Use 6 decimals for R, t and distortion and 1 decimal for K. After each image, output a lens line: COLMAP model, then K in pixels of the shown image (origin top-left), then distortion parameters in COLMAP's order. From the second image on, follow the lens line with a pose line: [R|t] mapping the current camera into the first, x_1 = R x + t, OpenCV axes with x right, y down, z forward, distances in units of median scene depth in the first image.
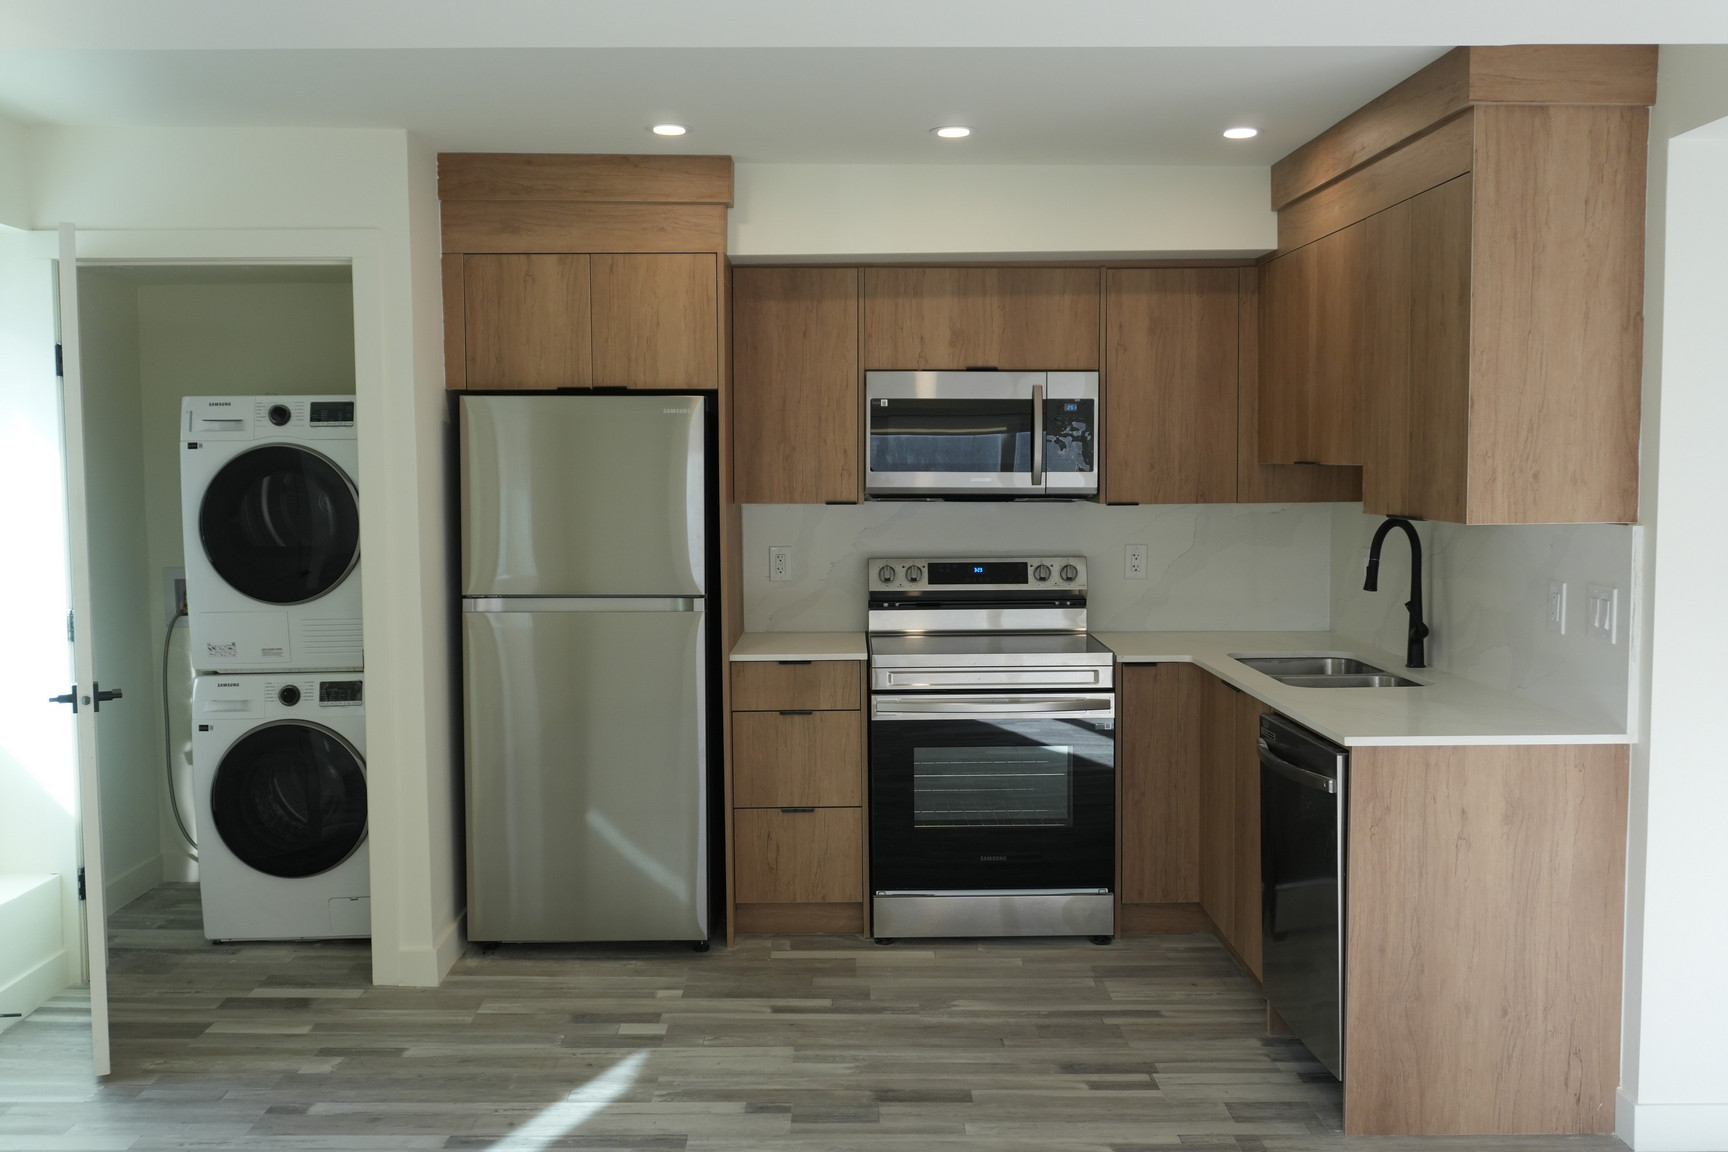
lens RADIAL K [[1565.3, 0, 864.0], [0, 1565.3, 576.0], [0, 0, 1]] dist [0.005303, 0.000735]
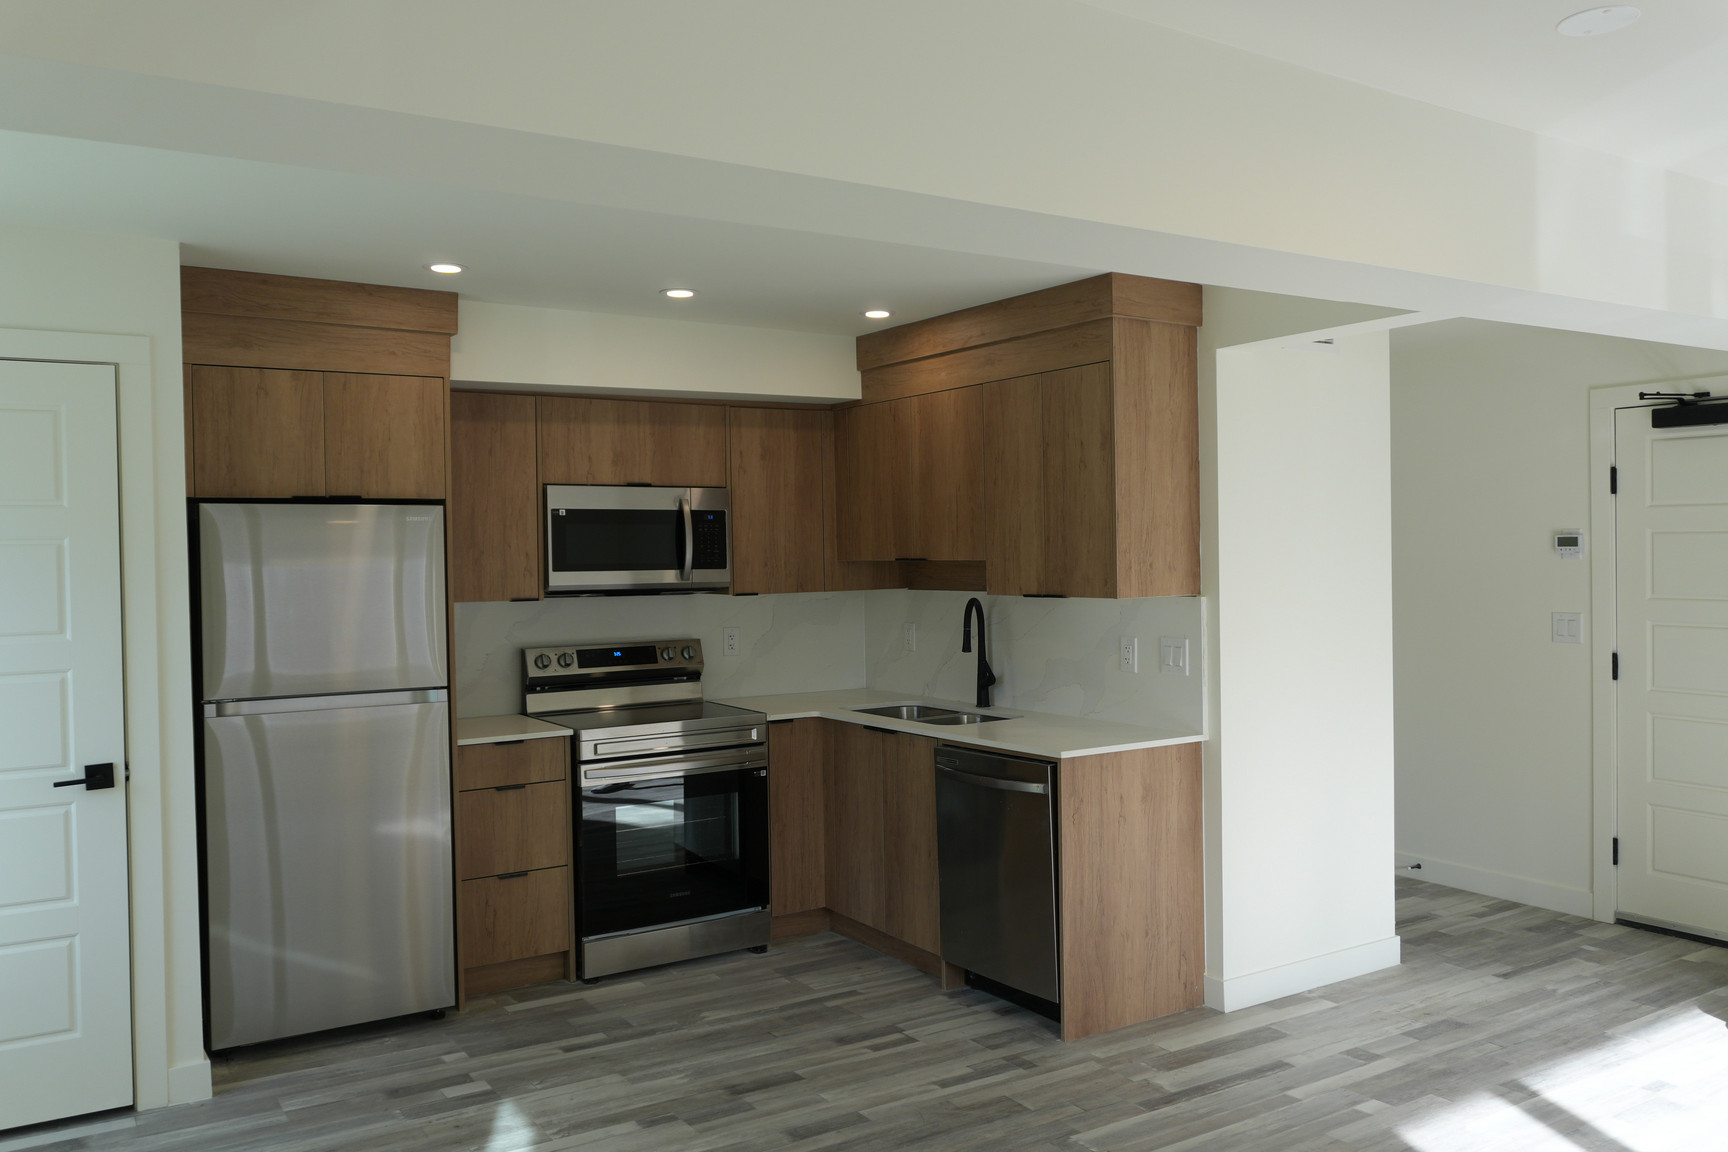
lens RADIAL K [[1373.0, 0, 864.0], [0, 1373.0, 576.0], [0, 0, 1]] dist [0.006721, 0.002263]
pose [[0.850765, -0.018124, 0.525234, -0.359193], [0.051315, 0.997494, -0.048700, -0.002934], [-0.523035, 0.068384, 0.849563, 0.024386]]
